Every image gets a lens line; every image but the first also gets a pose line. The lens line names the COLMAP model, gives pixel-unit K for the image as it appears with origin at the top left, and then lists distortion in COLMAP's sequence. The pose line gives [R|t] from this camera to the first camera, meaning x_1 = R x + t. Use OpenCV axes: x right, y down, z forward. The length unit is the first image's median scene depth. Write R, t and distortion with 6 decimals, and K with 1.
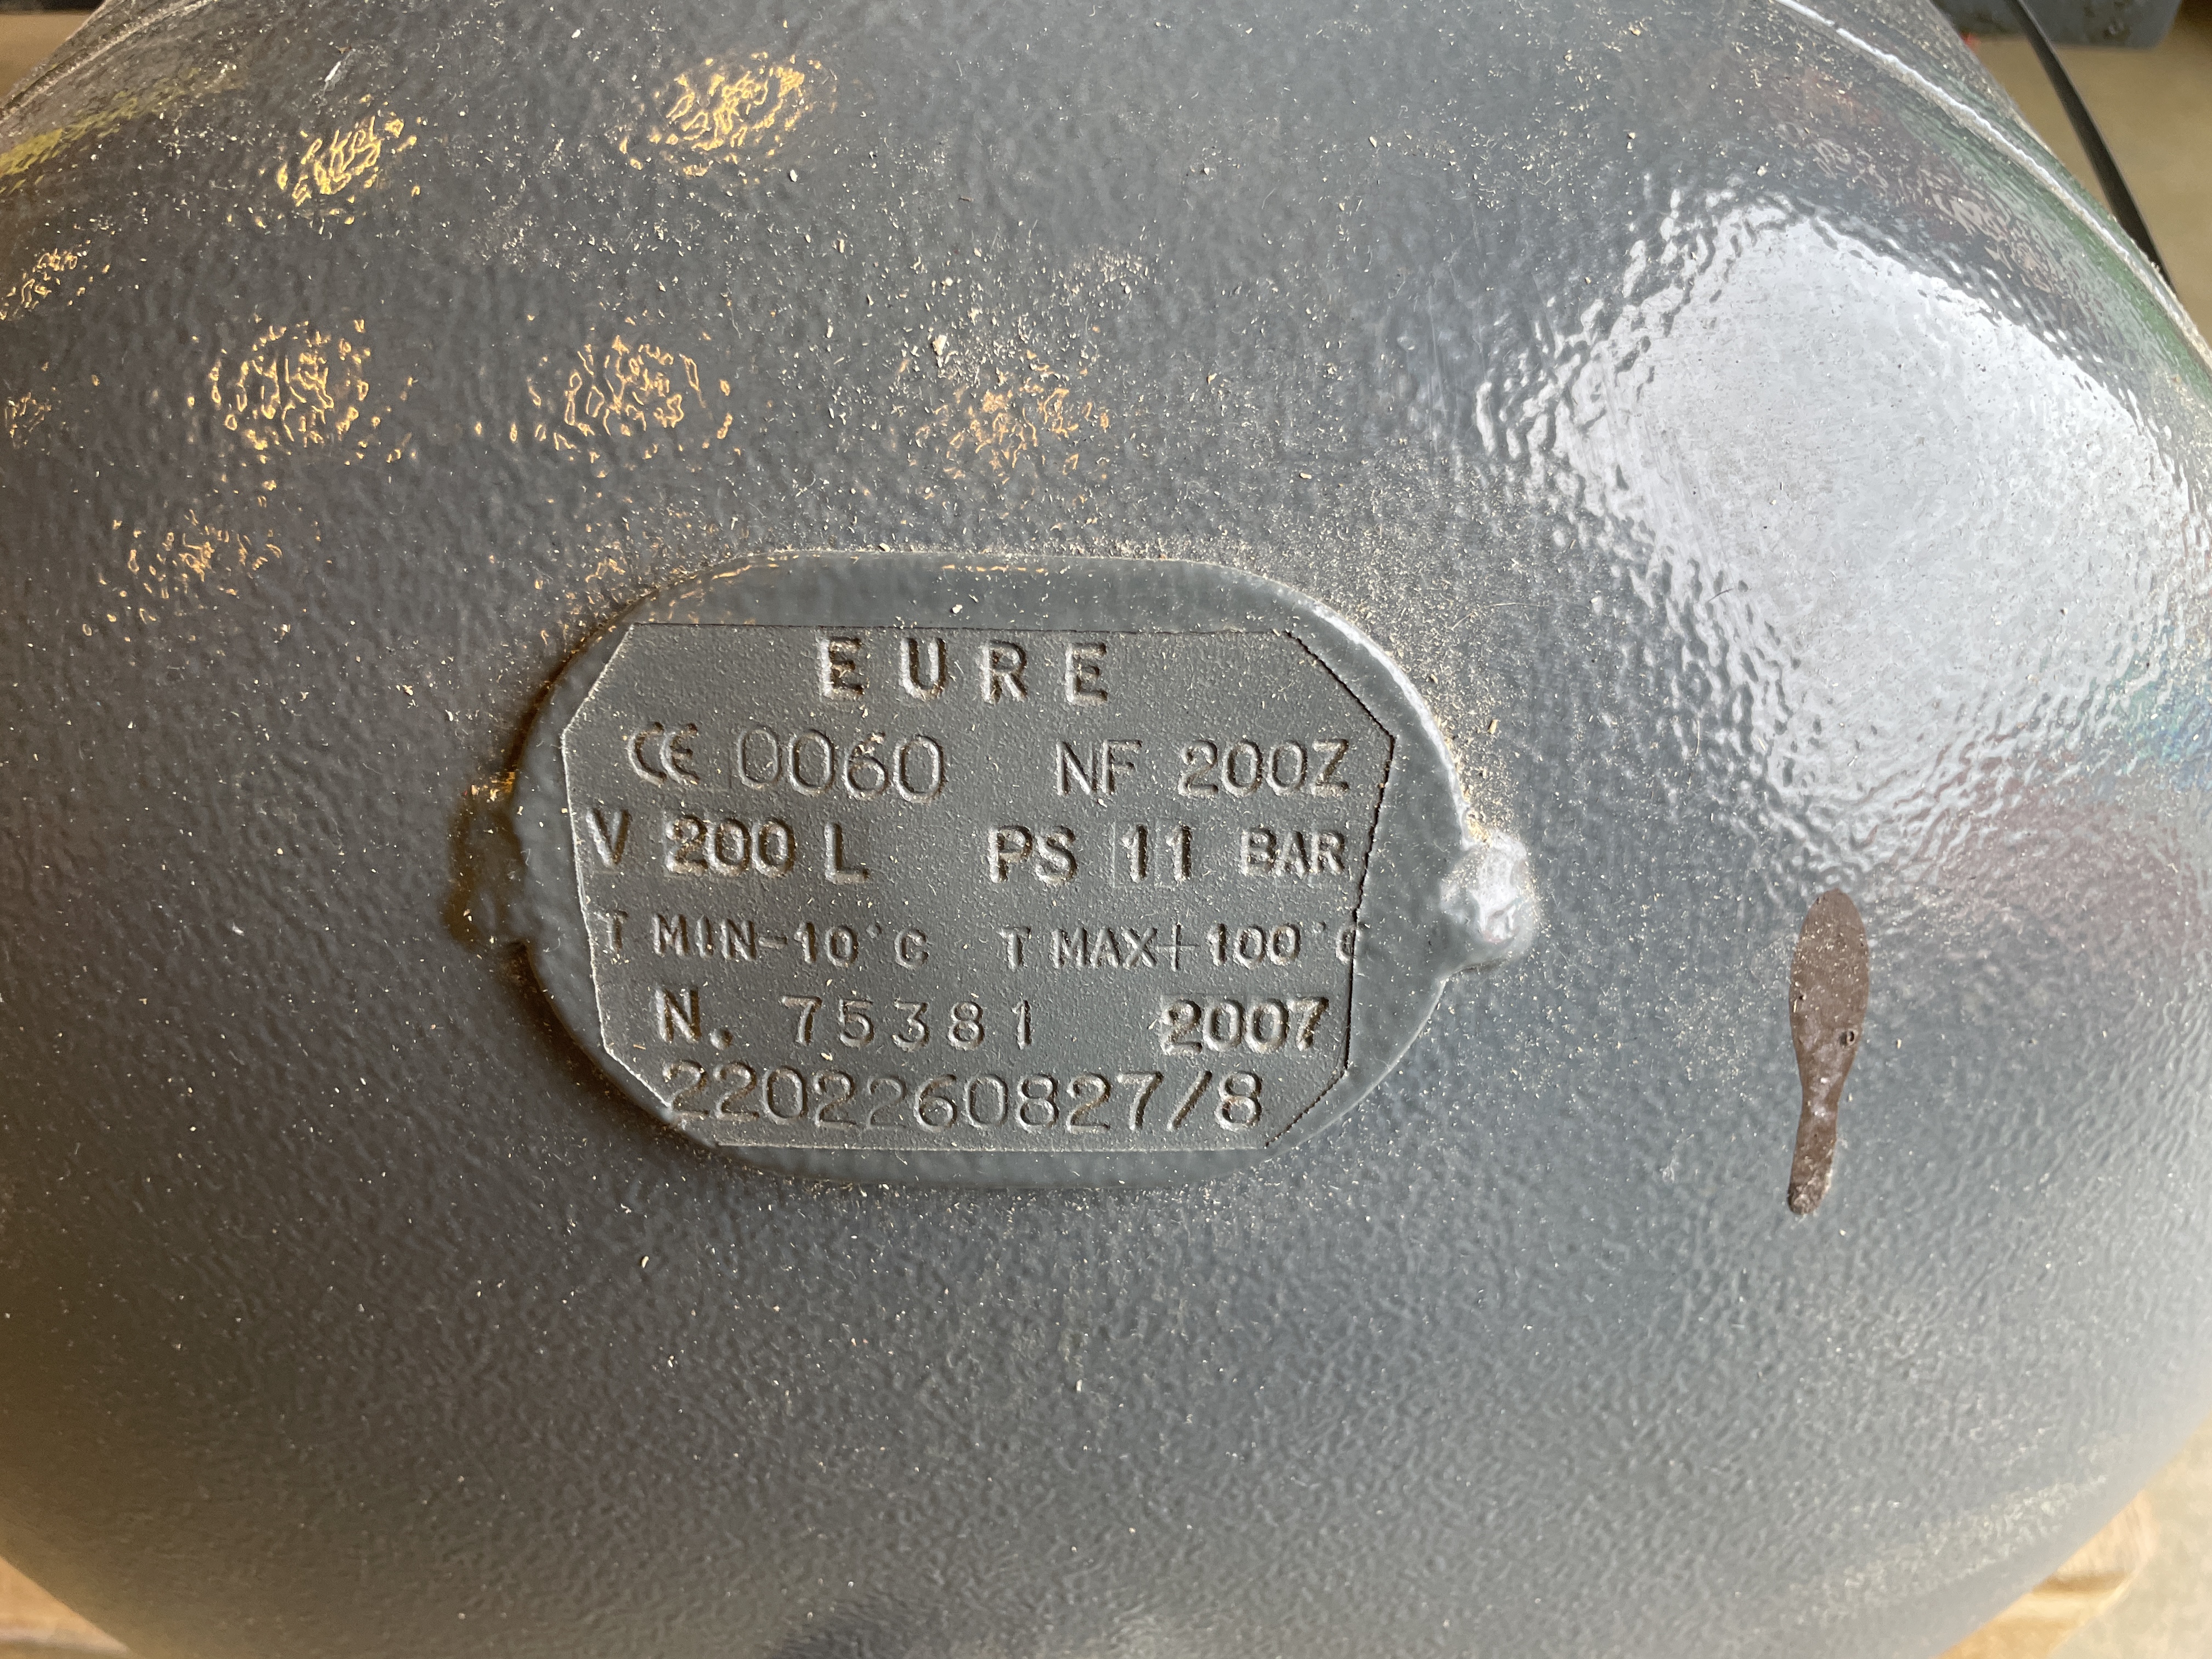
lens RADIAL K [[1679.6, 0, 1094.4], [0, 1679.6, 832.3], [0, 0, 1]] dist [0.029092, -0.148780]
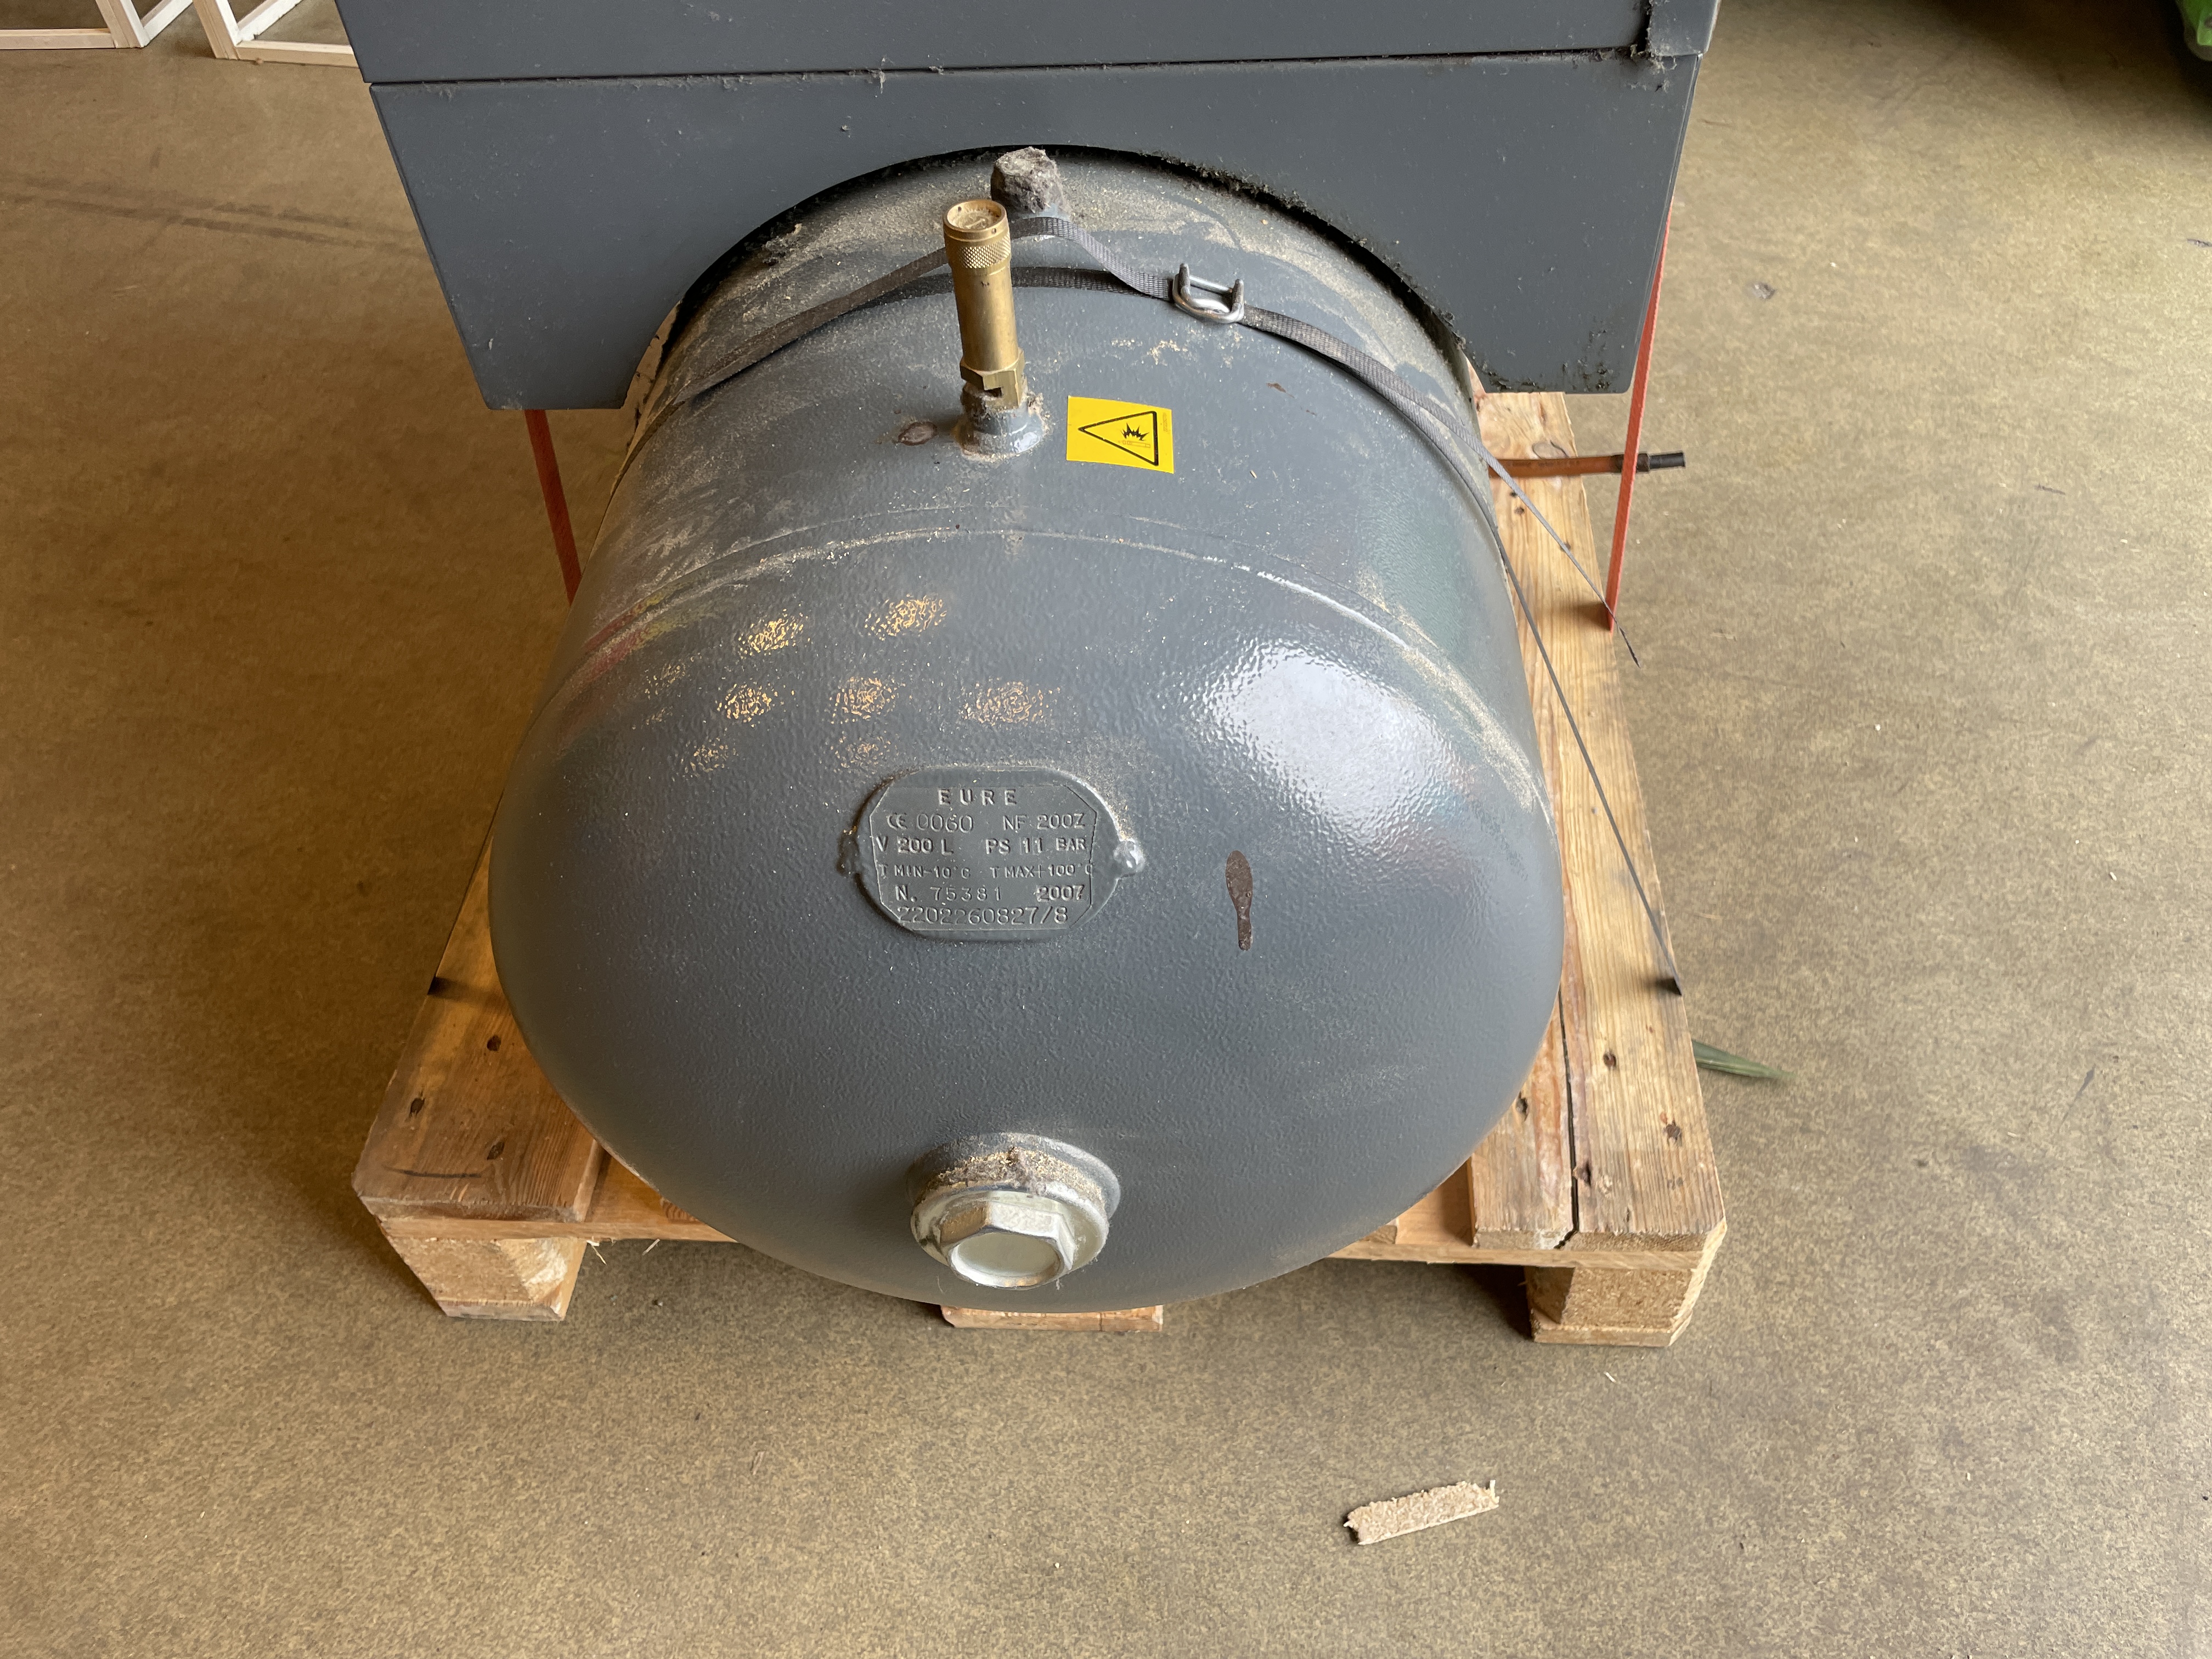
lens RADIAL K [[1645.2, 0, 1107.7], [0, 1645.2, 826.4], [0, 0, 1]] dist [0.102752, -0.137139]
pose [[0.997968, -0.020708, -0.060251, 0.409103], [0.022462, 0.999339, 0.028583, -0.124102], [0.059620, -0.029878, 0.997774, -2.505492]]
